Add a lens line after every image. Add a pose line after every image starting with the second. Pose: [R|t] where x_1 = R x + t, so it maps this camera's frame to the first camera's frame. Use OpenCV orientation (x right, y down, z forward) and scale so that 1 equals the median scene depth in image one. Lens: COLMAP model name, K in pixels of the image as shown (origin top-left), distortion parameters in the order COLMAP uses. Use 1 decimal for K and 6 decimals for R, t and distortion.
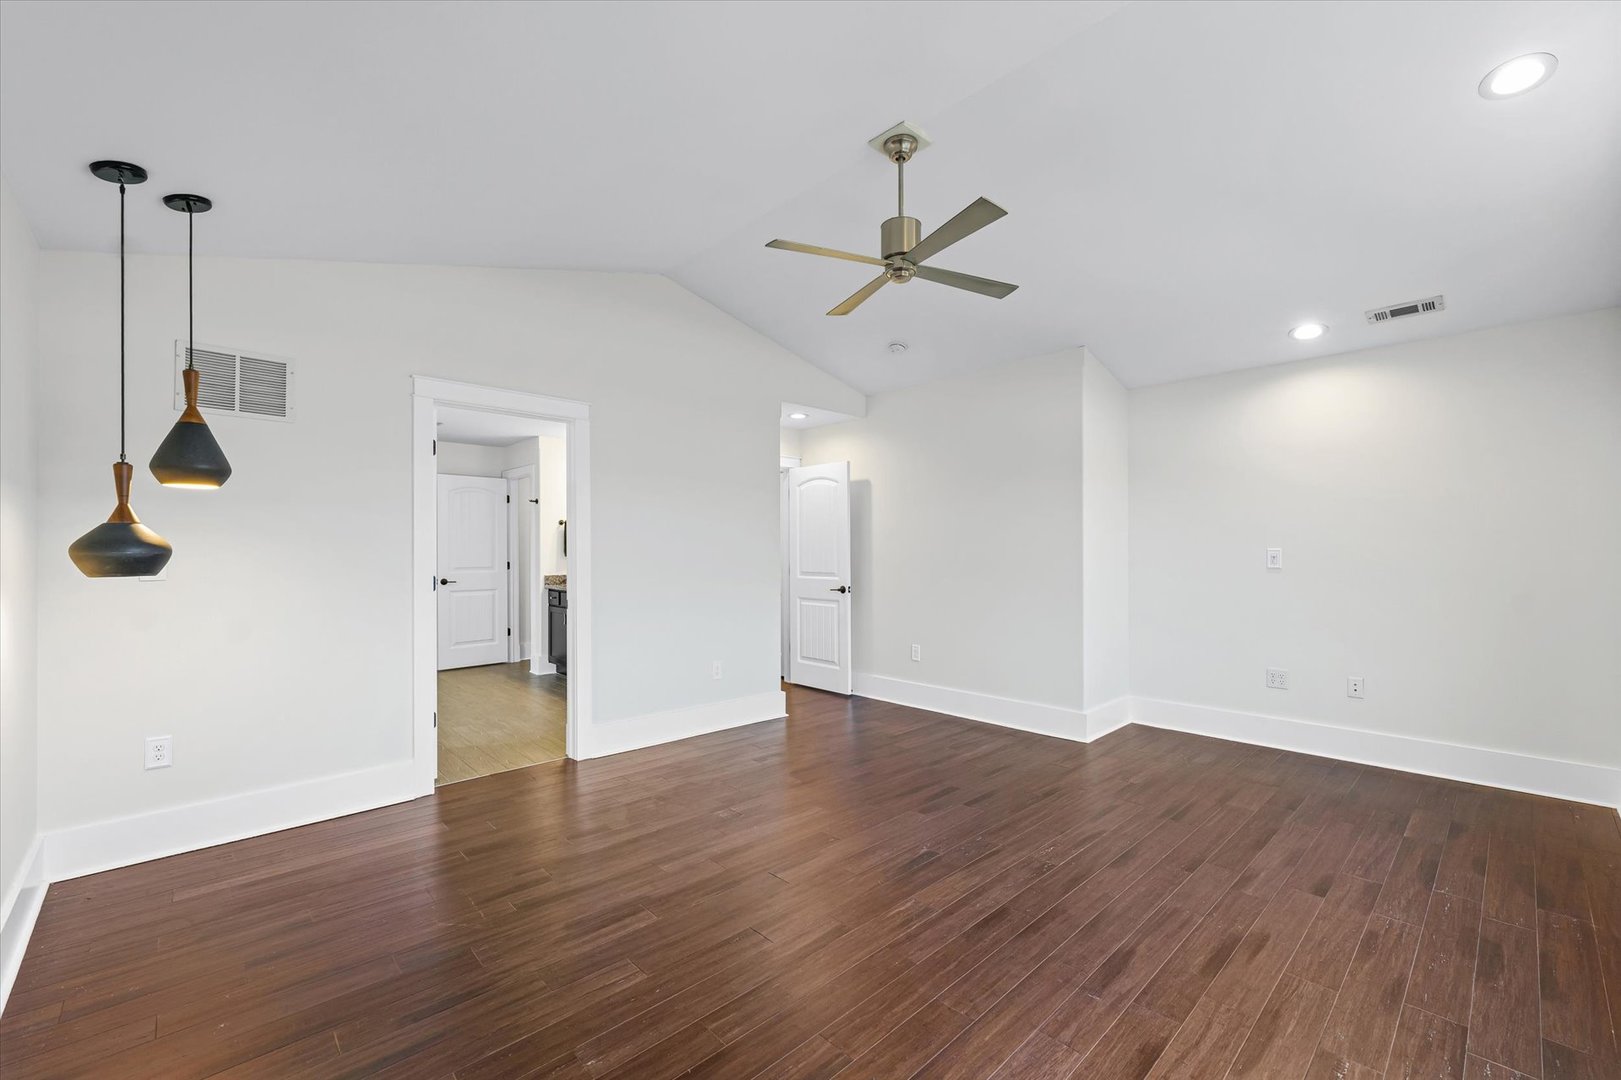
lens RADIAL K [[669.2, 0, 810.5], [0, 669.2, 540.0], [0, 0, 1]] dist [-0.001230, 0.000047]
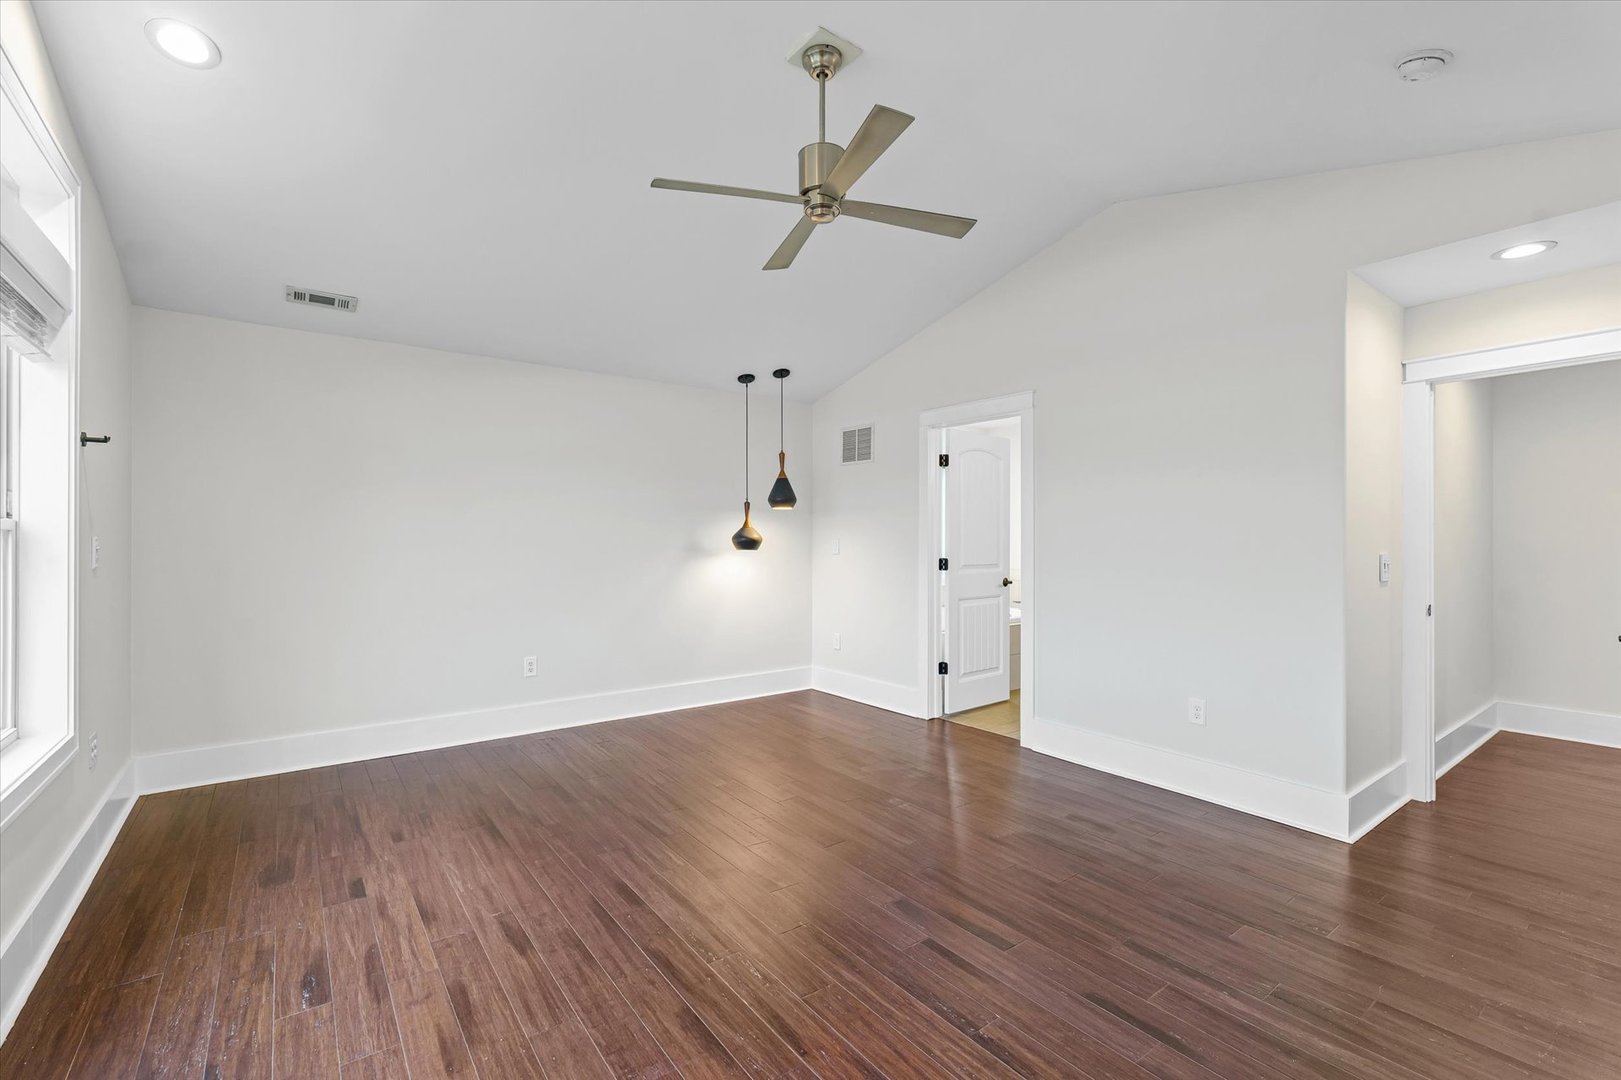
lens RADIAL K [[710.8, 0, 810.5], [0, 710.8, 540.0], [0, 0, 1]] dist [-0.002379, -0.000149]
pose [[-0.118278, 0.005698, -0.992964, 1.269880], [0.013928, 0.999895, 0.004079, 0.011345], [0.992883, -0.013347, -0.118345, 1.348119]]
